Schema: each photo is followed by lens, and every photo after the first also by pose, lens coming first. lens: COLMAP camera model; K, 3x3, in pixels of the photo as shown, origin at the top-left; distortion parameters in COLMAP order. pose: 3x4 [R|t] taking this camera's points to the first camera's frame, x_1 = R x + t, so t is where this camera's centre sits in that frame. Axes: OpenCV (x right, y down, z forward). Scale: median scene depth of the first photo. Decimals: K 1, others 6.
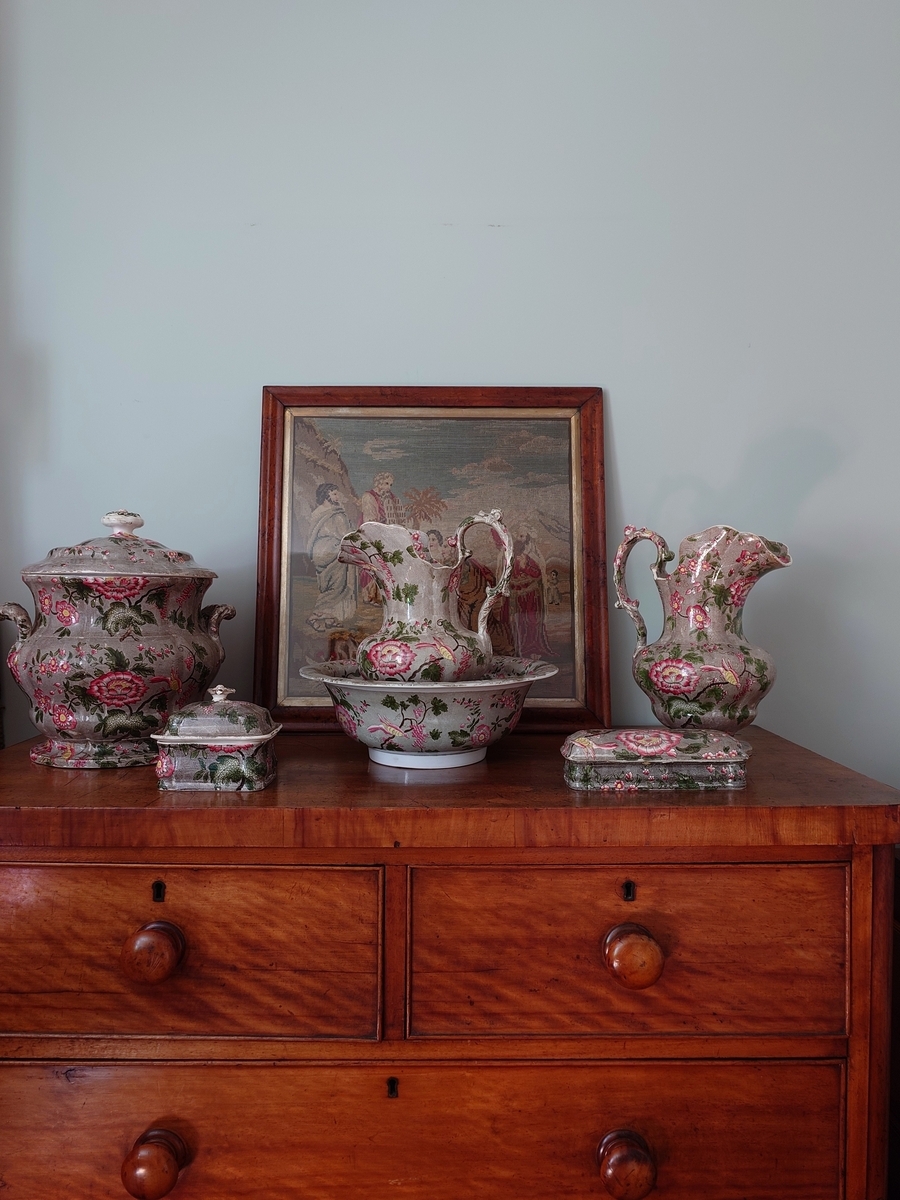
lens RADIAL K [[849.9, 0, 455.6], [0, 849.9, 596.4], [0, 0, 1]] dist [-0.000103, -0.002020]
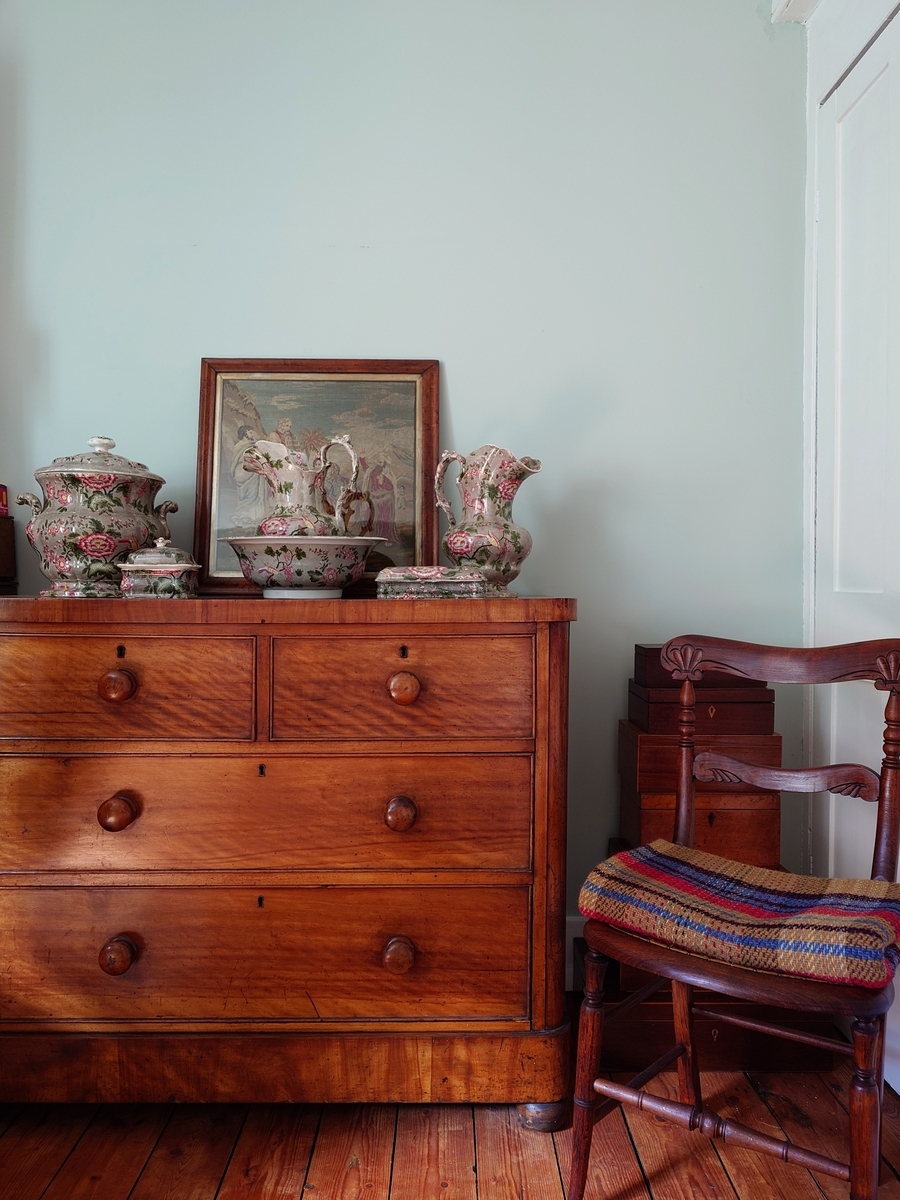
lens RADIAL K [[849.9, 0, 455.6], [0, 849.9, 596.4], [0, 0, 1]] dist [-0.000103, -0.002020]
pose [[0.999933, 0.001367, 0.011471, 0.269677], [-0.001365, 0.999999, -0.000187, 0.223645], [-0.011472, 0.000172, 0.999934, -0.631816]]
